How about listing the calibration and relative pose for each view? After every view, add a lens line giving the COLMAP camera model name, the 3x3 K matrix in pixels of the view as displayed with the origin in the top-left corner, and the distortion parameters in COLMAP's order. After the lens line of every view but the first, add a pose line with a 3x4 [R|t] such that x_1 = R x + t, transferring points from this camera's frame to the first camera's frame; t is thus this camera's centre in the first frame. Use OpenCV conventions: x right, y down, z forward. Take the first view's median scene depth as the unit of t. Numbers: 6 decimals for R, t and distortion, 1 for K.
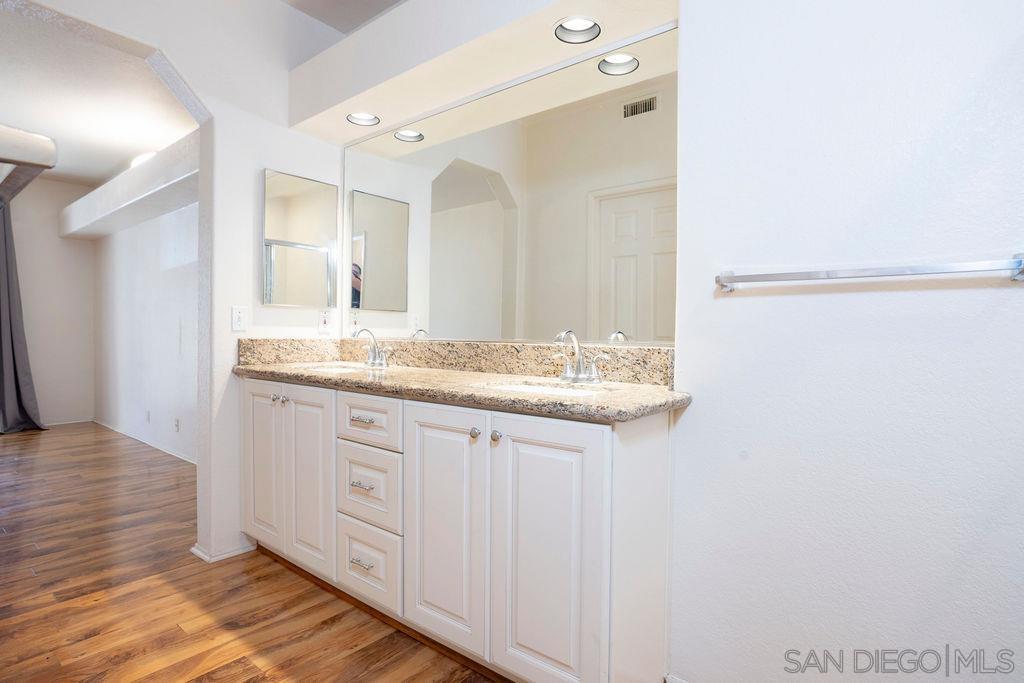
lens RADIAL K [[544.7, 0, 510.5], [0, 544.7, 338.1], [0, 0, 1]] dist [-0.000356, 0.000107]
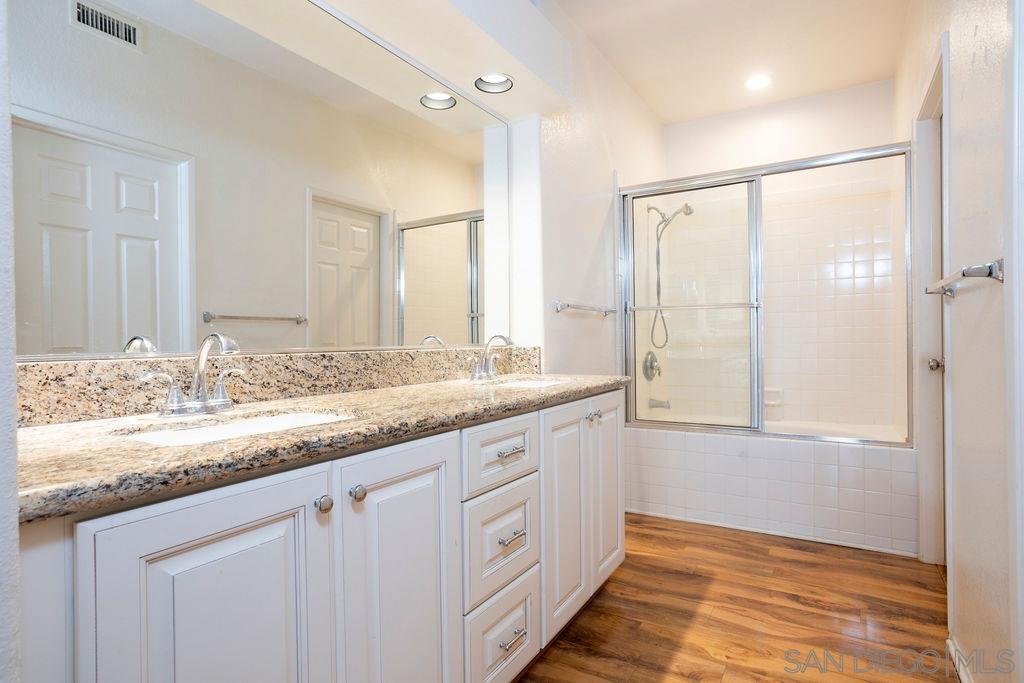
lens RADIAL K [[515.5, 0, 512.0], [0, 515.5, 341.6], [0, 0, 1]] dist [-0.013073, -0.001346]
pose [[-0.132304, -0.002964, 0.991205, -0.808955], [0.030400, 0.999513, 0.007046, -0.004631], [-0.990743, 0.031064, -0.132149, 0.895917]]
